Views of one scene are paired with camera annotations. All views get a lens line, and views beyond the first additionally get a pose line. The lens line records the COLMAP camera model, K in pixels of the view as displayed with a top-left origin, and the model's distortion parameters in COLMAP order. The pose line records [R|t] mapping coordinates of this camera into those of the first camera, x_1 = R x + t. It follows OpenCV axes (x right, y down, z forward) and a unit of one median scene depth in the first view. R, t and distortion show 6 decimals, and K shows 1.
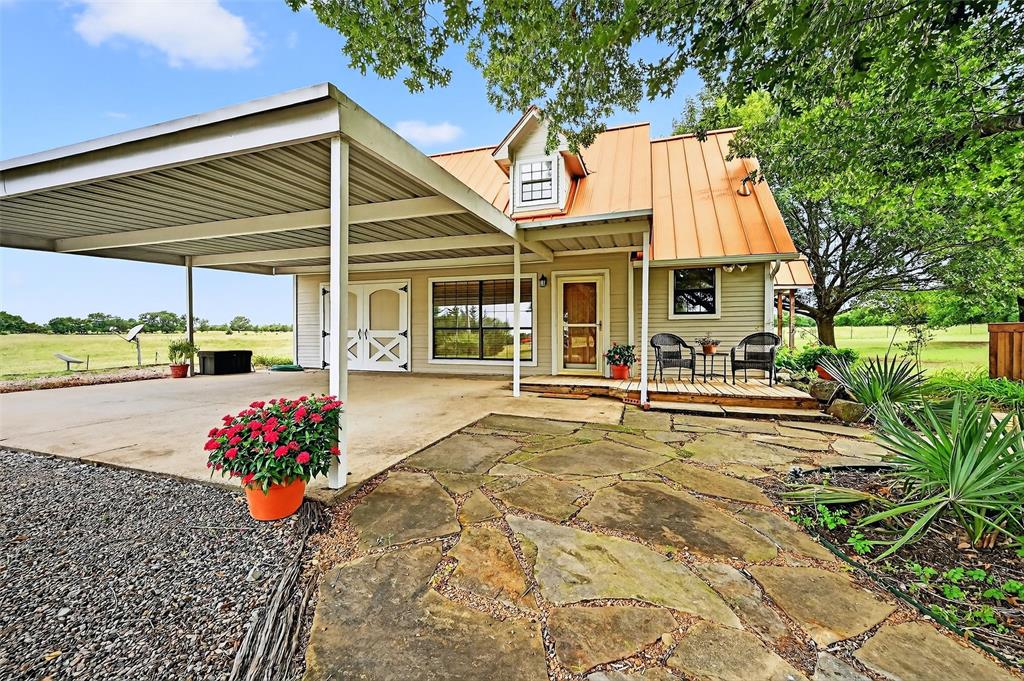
lens RADIAL K [[411.3, 0, 515.1], [0, 411.3, 343.4], [0, 0, 1]] dist [0.000751, -0.000310]
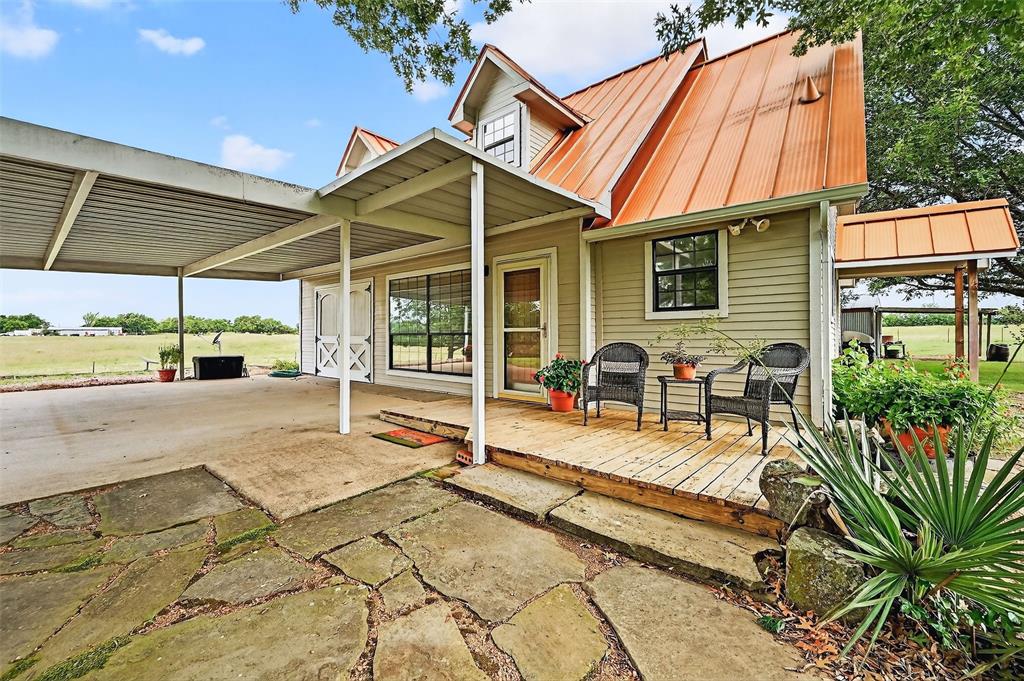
lens RADIAL K [[411.3, 0, 516.8], [0, 411.3, 336.1], [0, 0, 1]] dist [0.000751, -0.000310]
pose [[0.930193, -0.001170, -0.367070, 0.399493], [-0.004726, 0.999874, -0.015162, -0.021885], [0.367042, 0.015838, 0.930070, 0.329398]]
